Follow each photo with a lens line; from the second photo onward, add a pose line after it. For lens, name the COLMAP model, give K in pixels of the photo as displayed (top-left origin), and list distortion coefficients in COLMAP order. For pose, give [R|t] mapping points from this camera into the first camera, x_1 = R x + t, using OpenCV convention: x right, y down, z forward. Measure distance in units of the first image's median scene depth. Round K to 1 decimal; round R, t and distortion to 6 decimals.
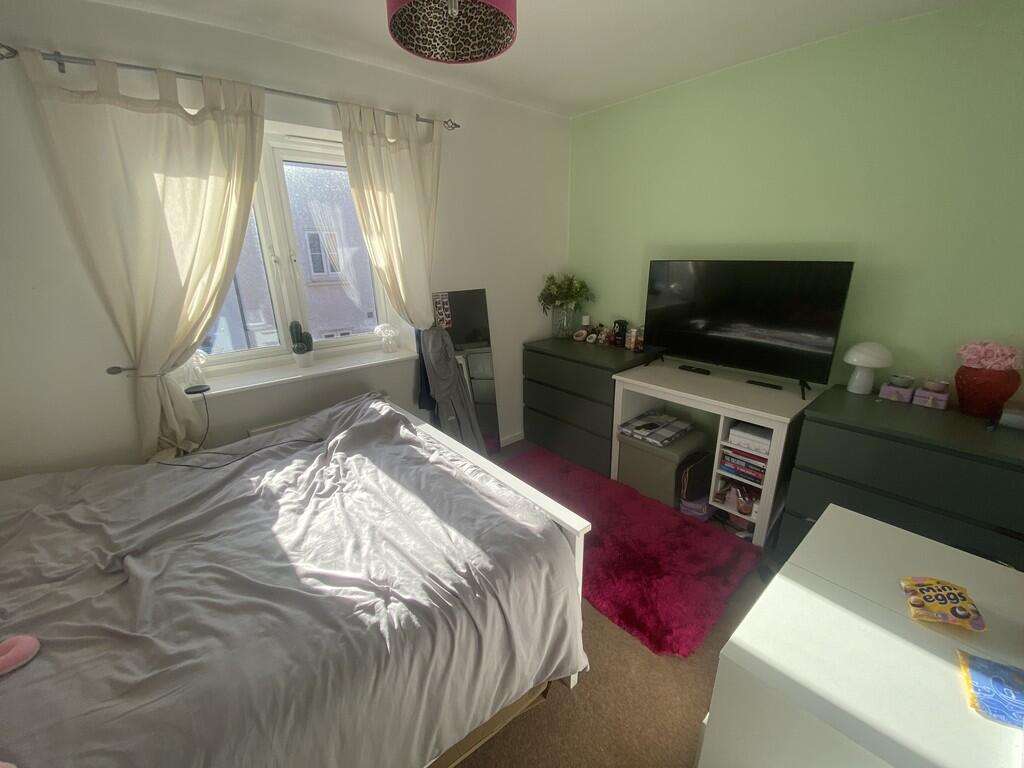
lens RADIAL K [[411.4, 0, 510.6], [0, 411.4, 384.3], [0, 0, 1]] dist [0.016961, -0.019310]
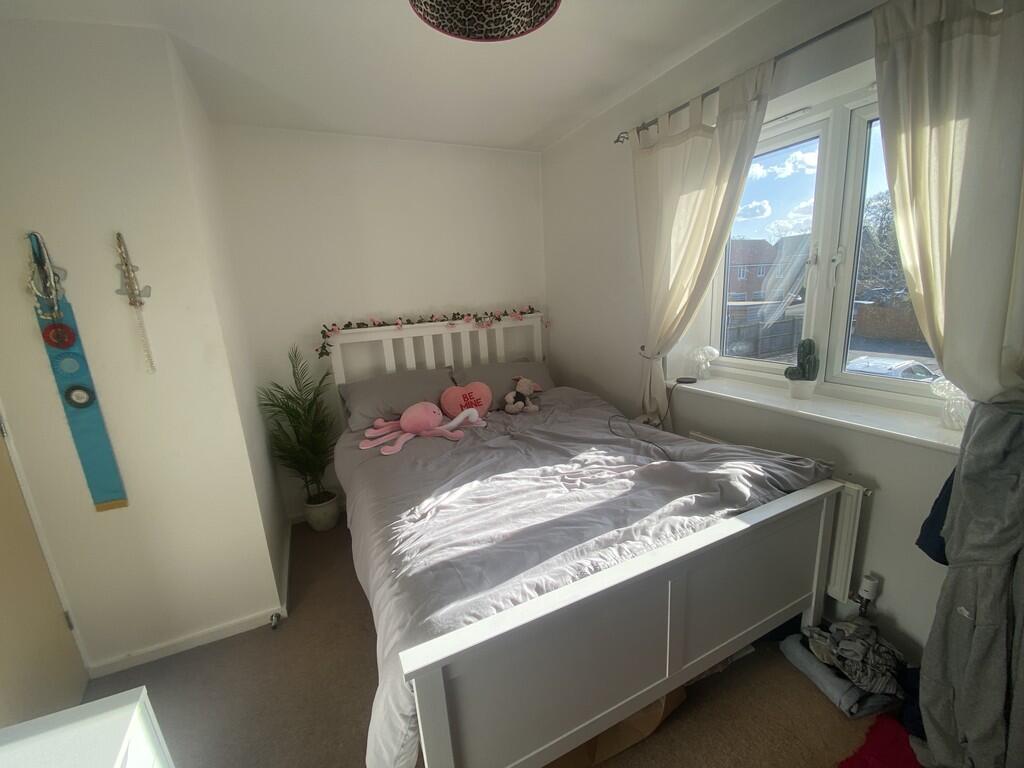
lens RADIAL K [[411.4, 0, 510.6], [0, 411.4, 384.3], [0, 0, 1]] dist [0.016961, -0.019310]
pose [[-0.254900, 0.241331, -0.936368, 0.520749], [-0.244748, 0.920722, 0.303924, -0.250545], [0.935481, 0.306644, -0.175627, 0.926151]]
